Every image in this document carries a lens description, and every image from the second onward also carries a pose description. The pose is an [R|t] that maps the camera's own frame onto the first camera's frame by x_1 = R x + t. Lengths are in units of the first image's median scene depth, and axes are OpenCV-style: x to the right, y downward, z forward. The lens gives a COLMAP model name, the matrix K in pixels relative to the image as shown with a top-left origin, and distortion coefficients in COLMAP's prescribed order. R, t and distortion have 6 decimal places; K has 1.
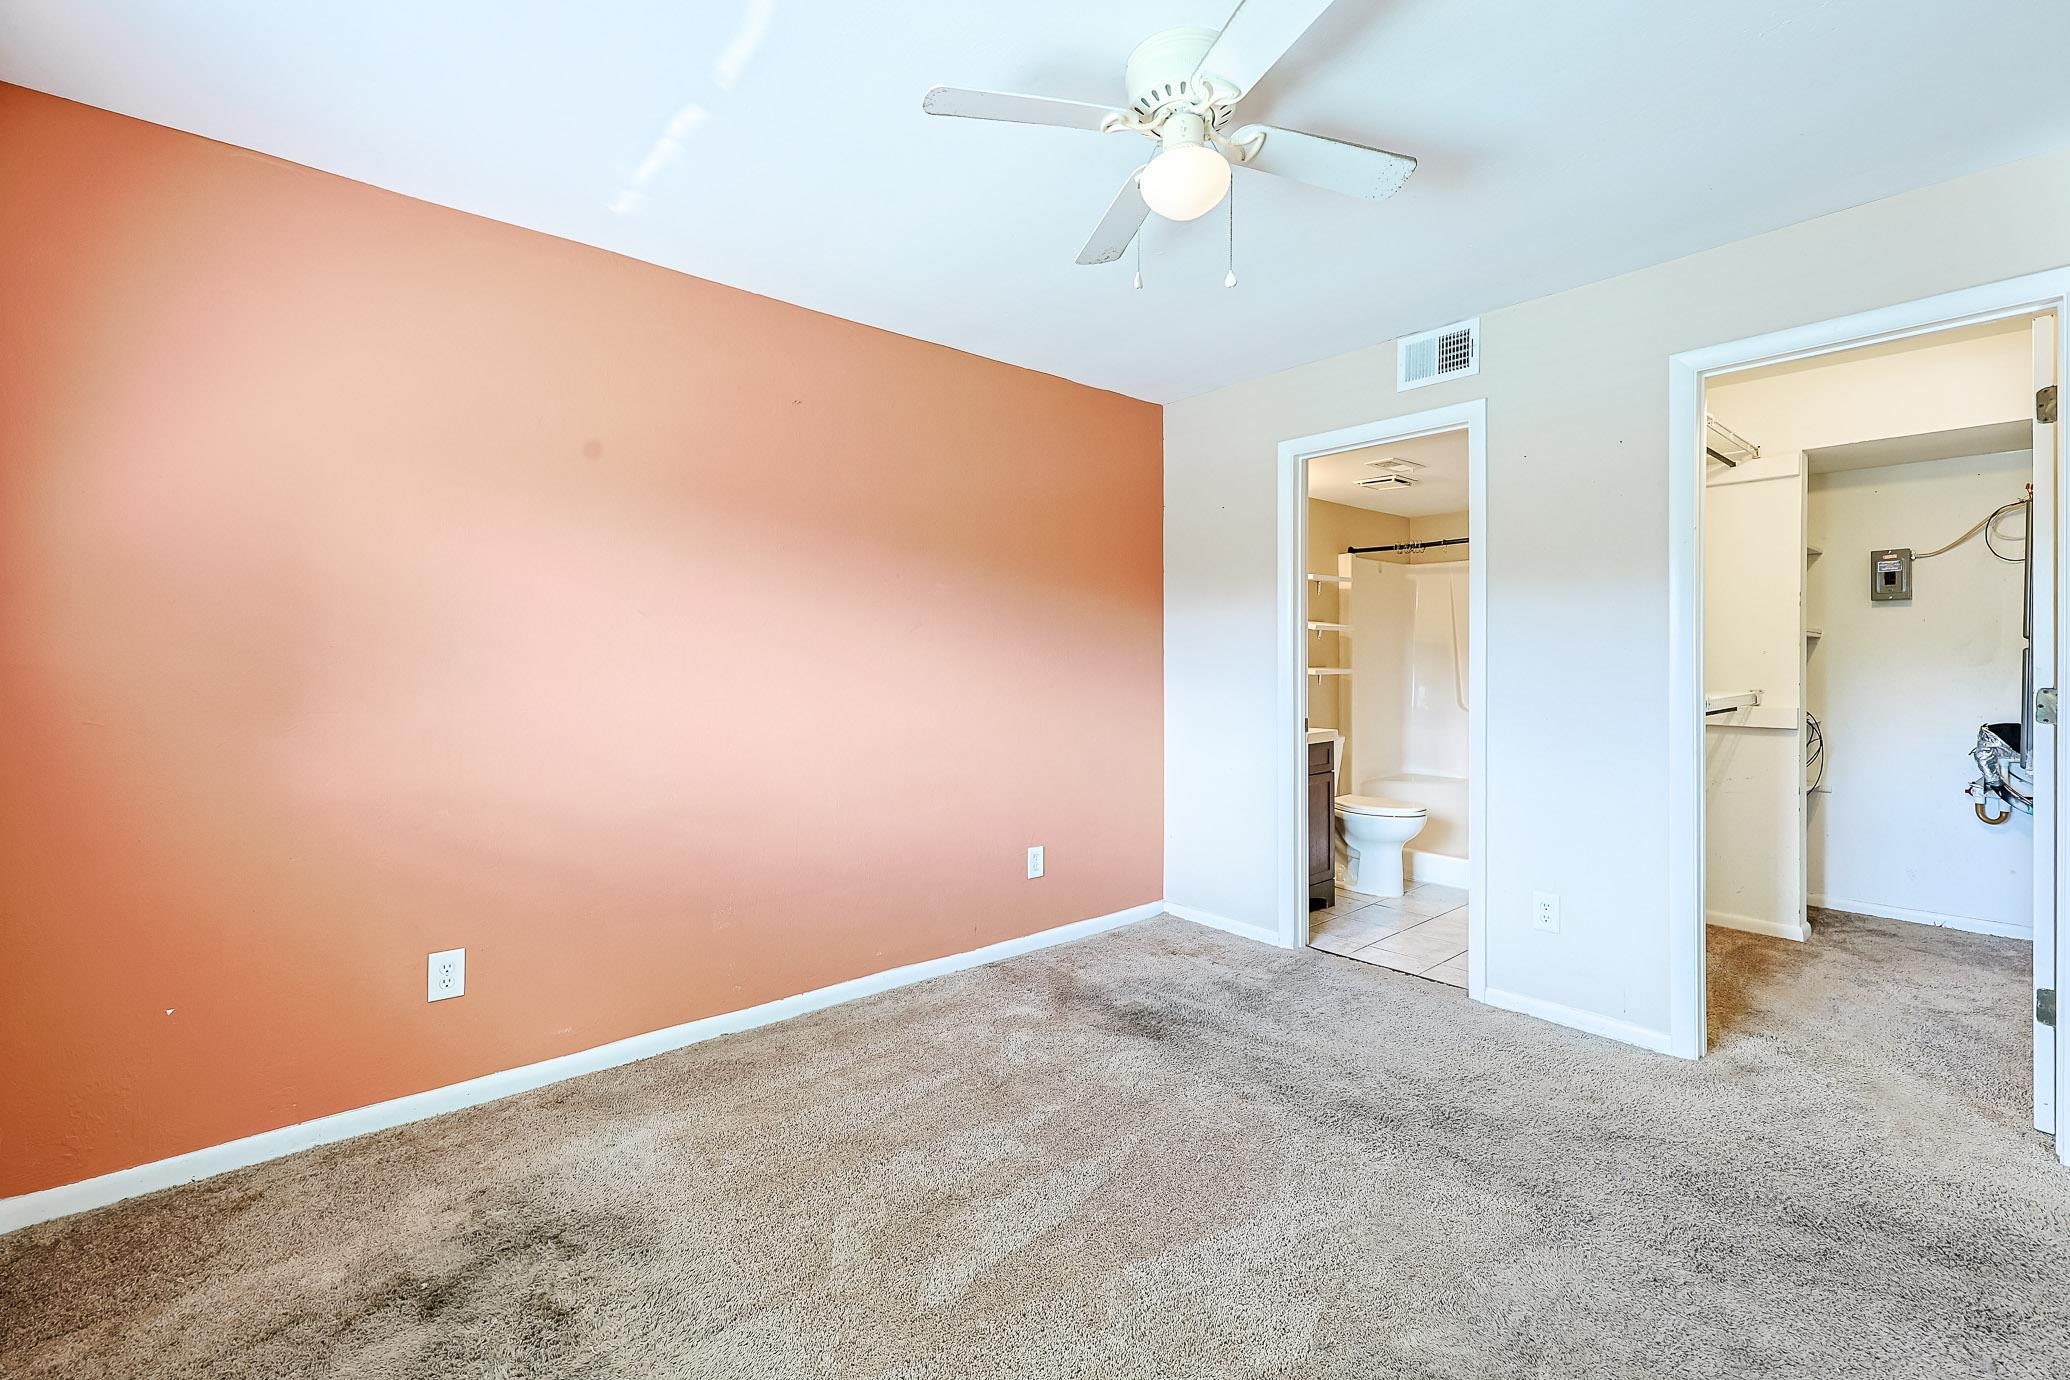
lens RADIAL K [[898.2, 0, 1048.4], [0, 898.2, 656.2], [0, 0, 1]] dist [-0.000863, 0.000837]
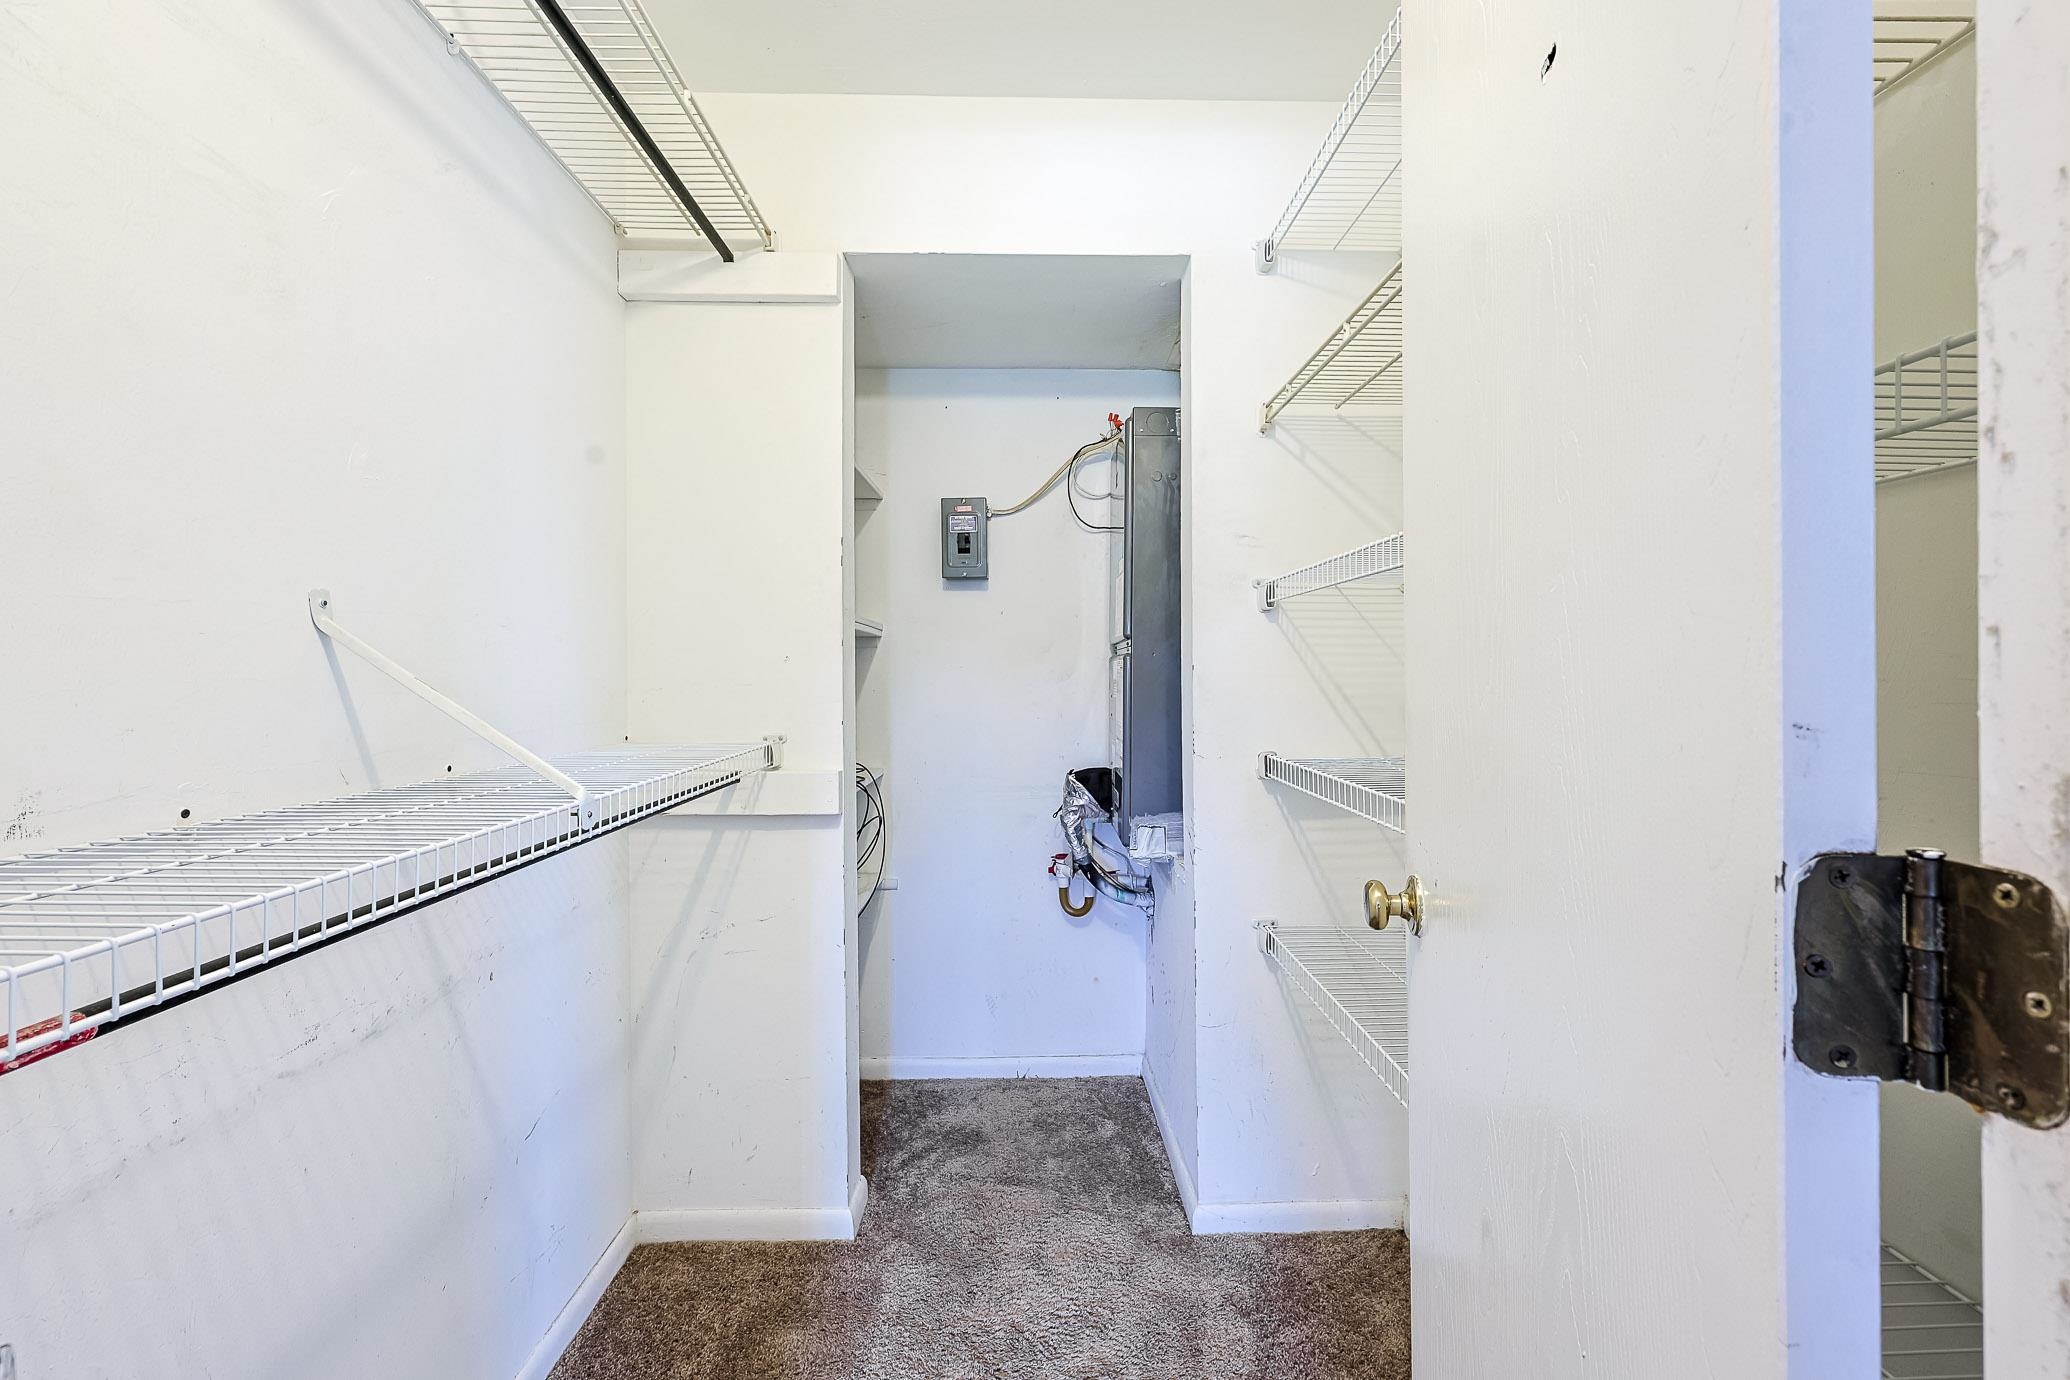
lens RADIAL K [[898.2, 0, 1038.3], [0, 898.2, 679.2], [0, 0, 1]] dist [-0.000863, 0.000837]
pose [[0.649733, -0.012559, 0.760059, 0.516181], [0.005596, 0.999915, 0.011738, 0.000596], [-0.760142, -0.003374, 0.649748, 0.578471]]
